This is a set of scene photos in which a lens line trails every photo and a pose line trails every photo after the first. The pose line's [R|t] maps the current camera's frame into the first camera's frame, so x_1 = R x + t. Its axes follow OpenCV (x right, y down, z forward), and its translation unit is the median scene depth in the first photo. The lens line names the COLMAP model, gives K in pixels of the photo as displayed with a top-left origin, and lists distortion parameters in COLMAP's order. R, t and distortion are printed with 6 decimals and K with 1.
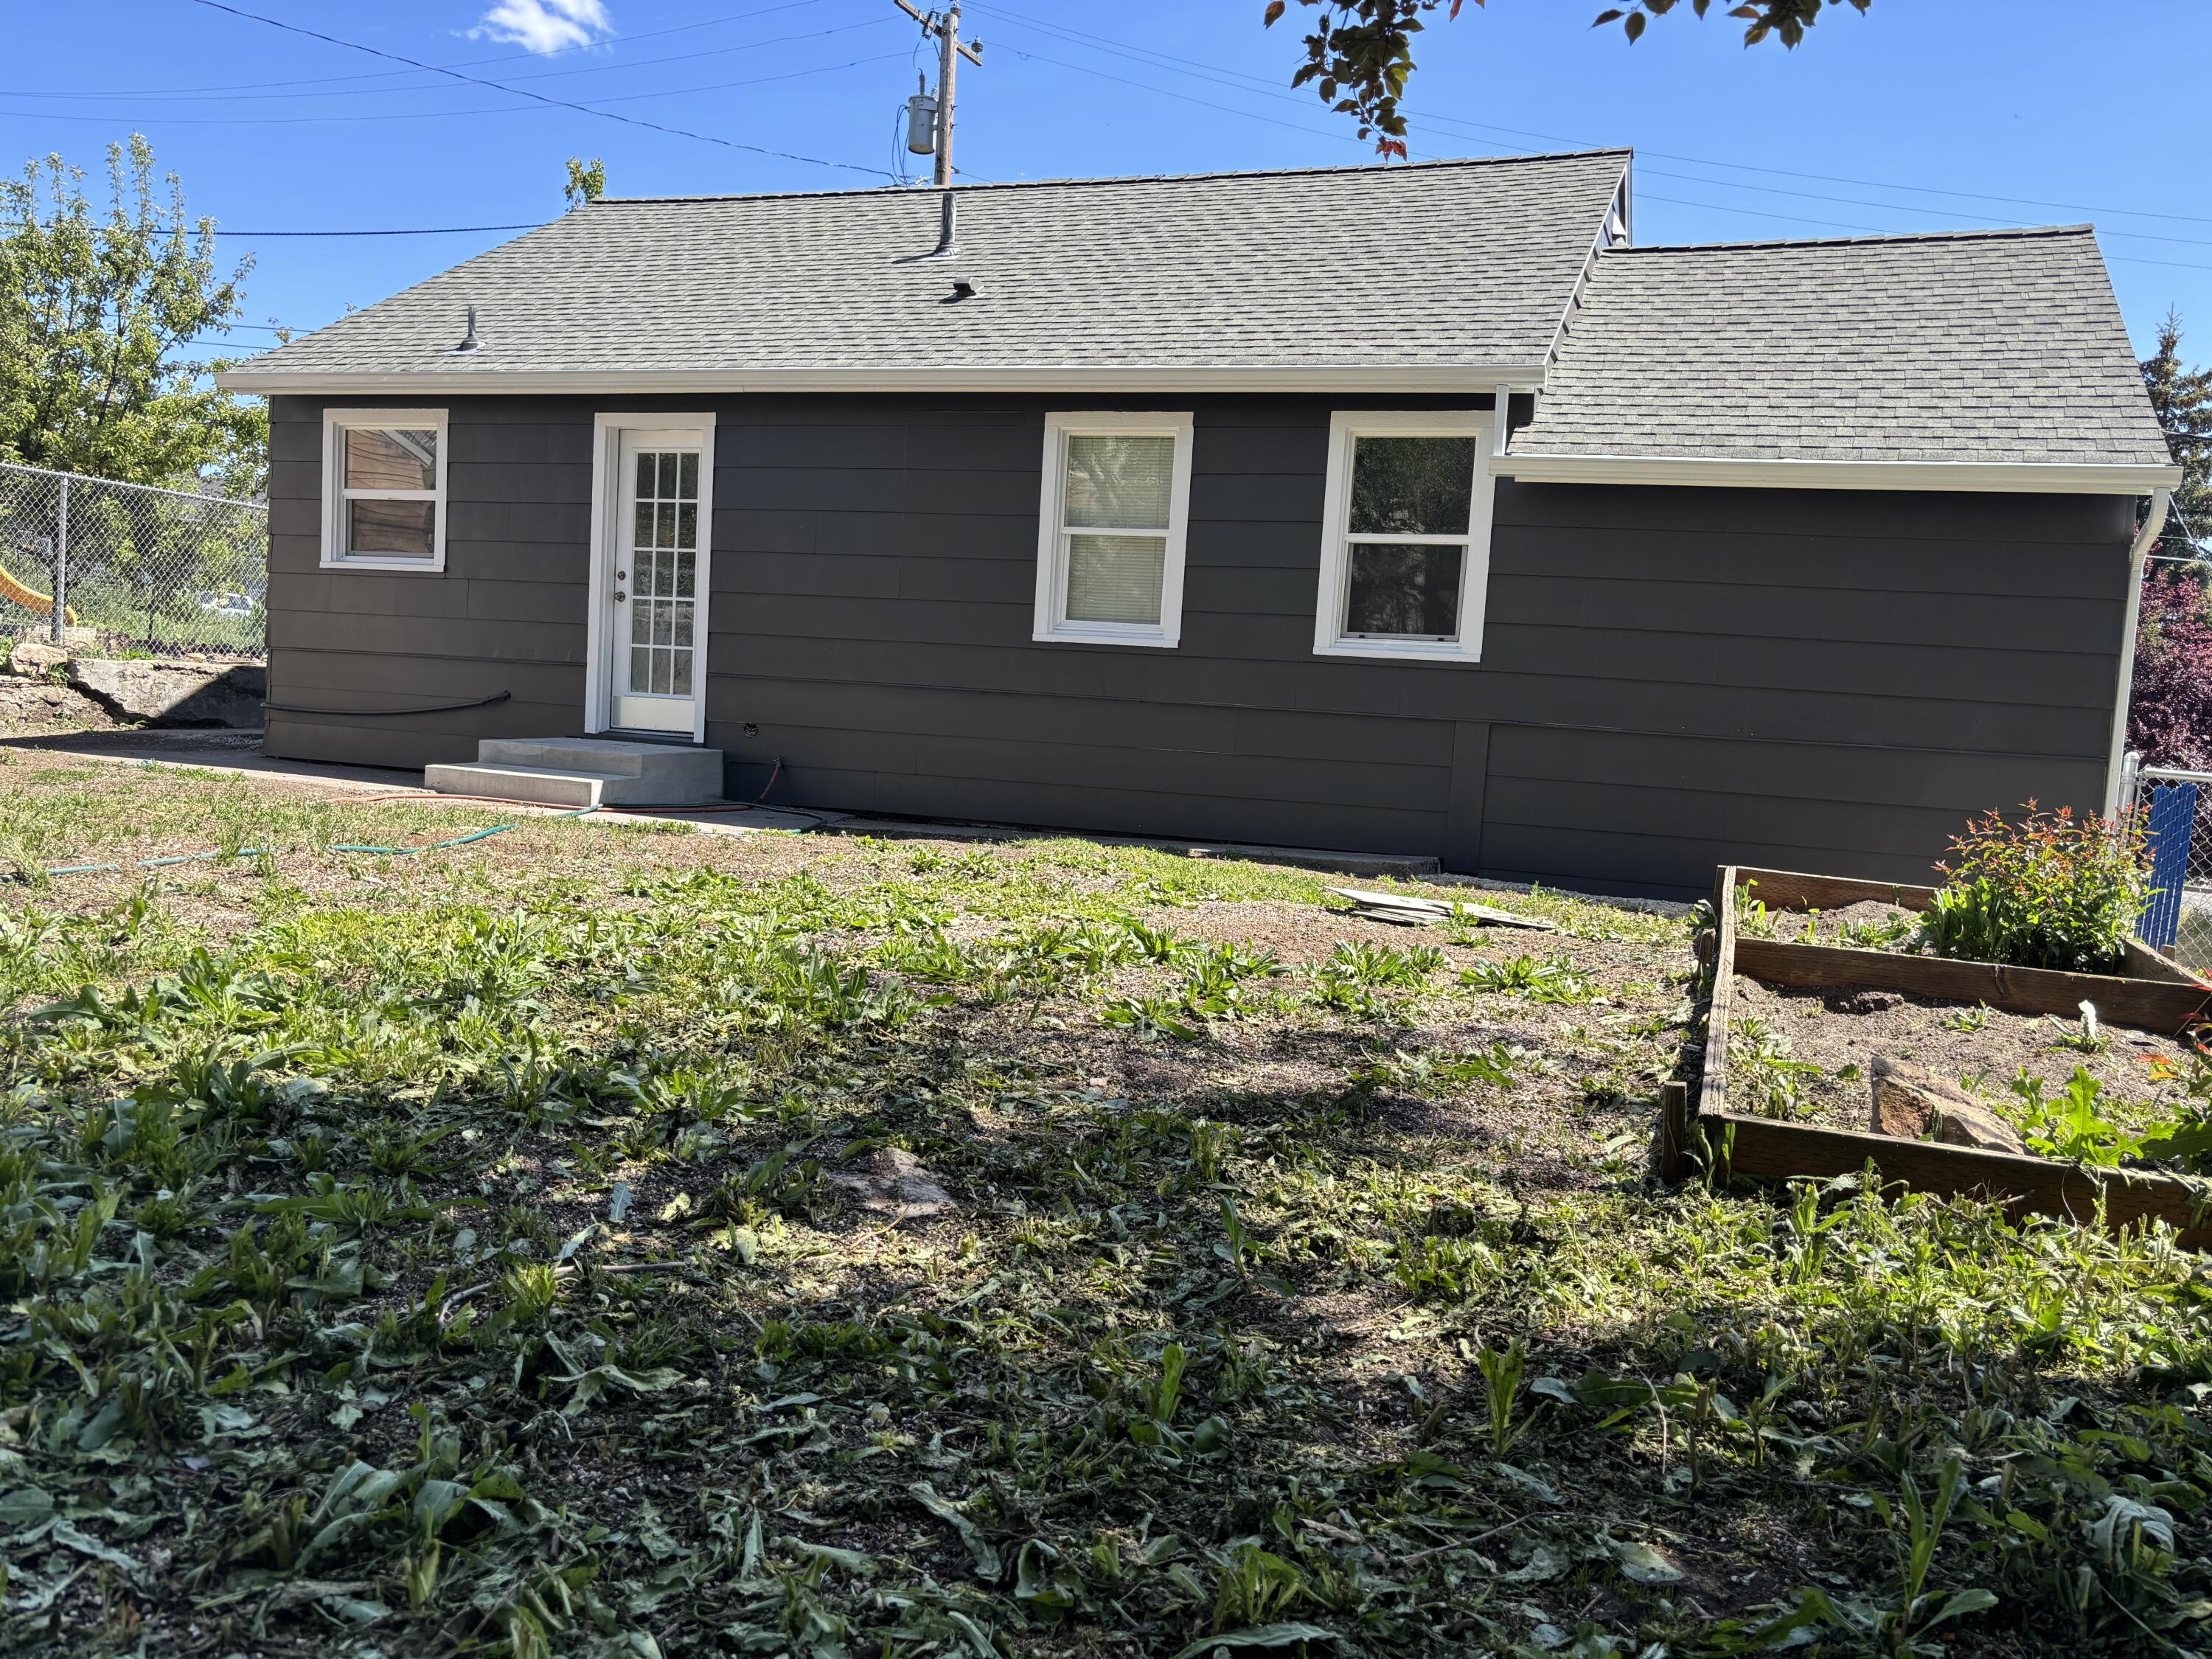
lens RADIAL K [[1668.0, 0, 1108.8], [0, 1668.0, 834.4], [0, 0, 1]] dist [0.052727, -0.058890]
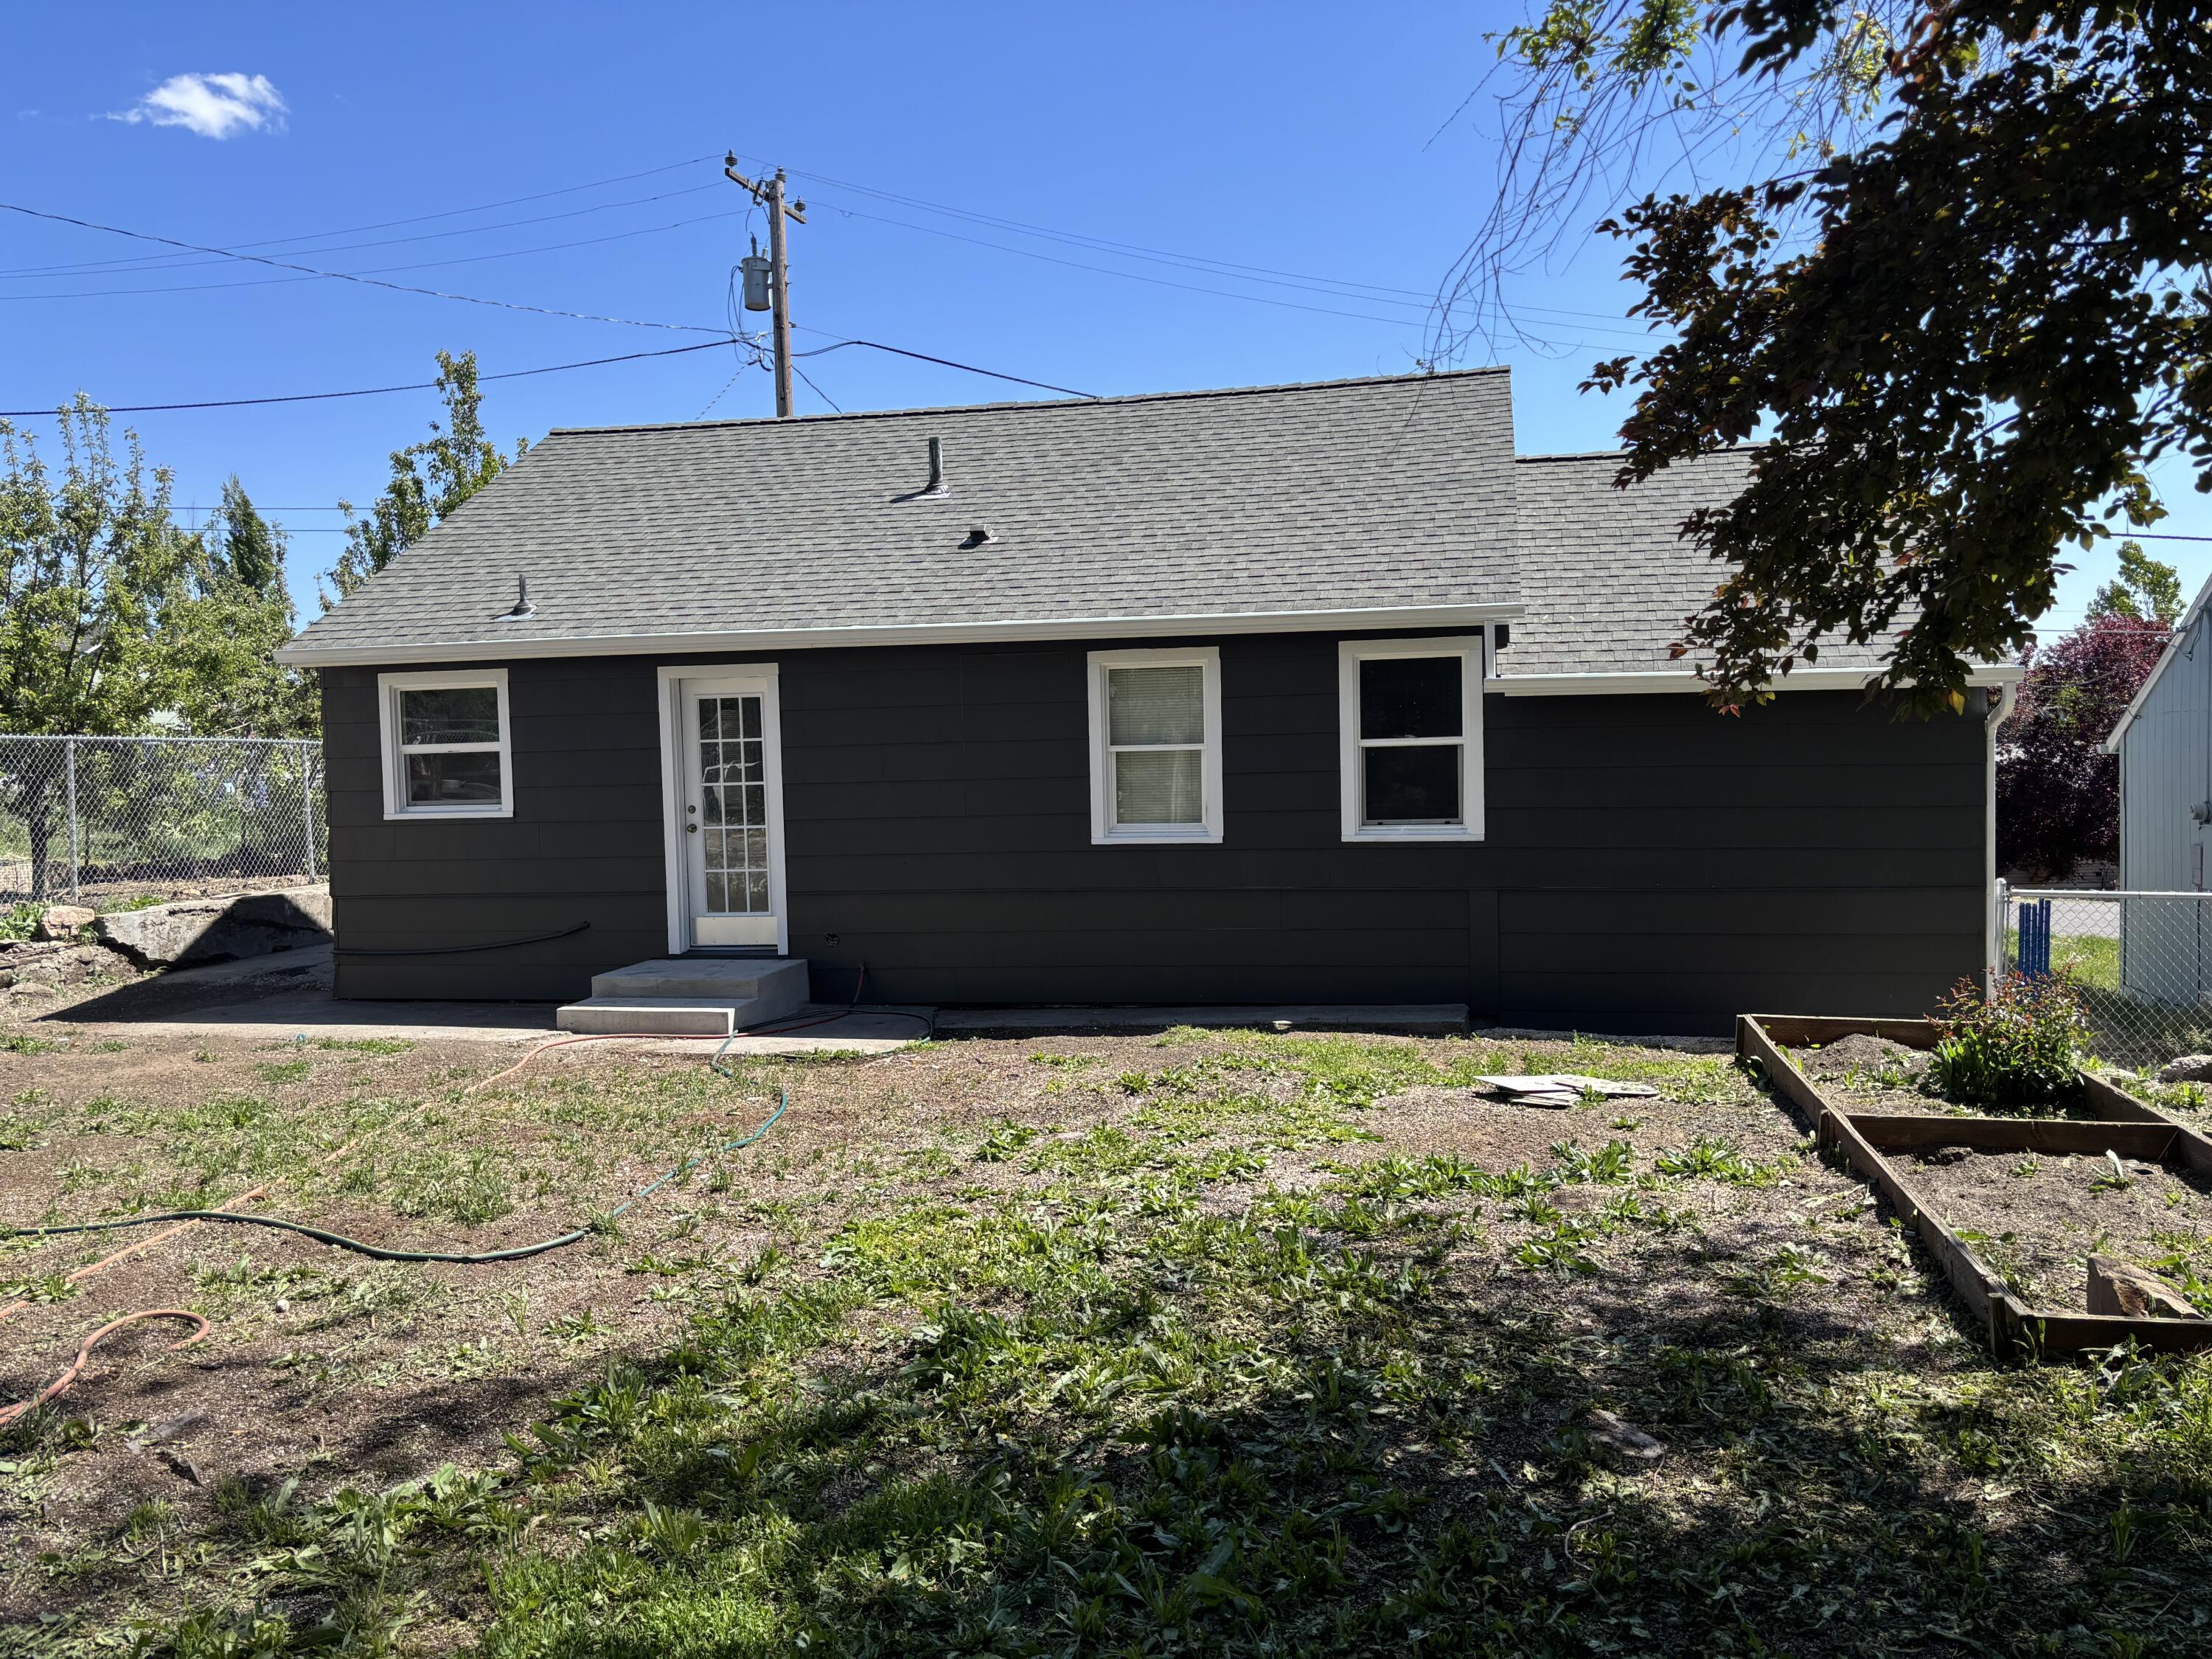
lens RADIAL K [[1668.0, 0, 1105.6], [0, 1668.0, 850.3], [0, 0, 1]] dist [0.052727, -0.058890]
pose [[0.986161, -0.092480, 0.137600, -0.180487], [0.095351, 0.995339, -0.014411, -0.087852], [-0.135626, 0.027332, 0.990383, -0.133445]]
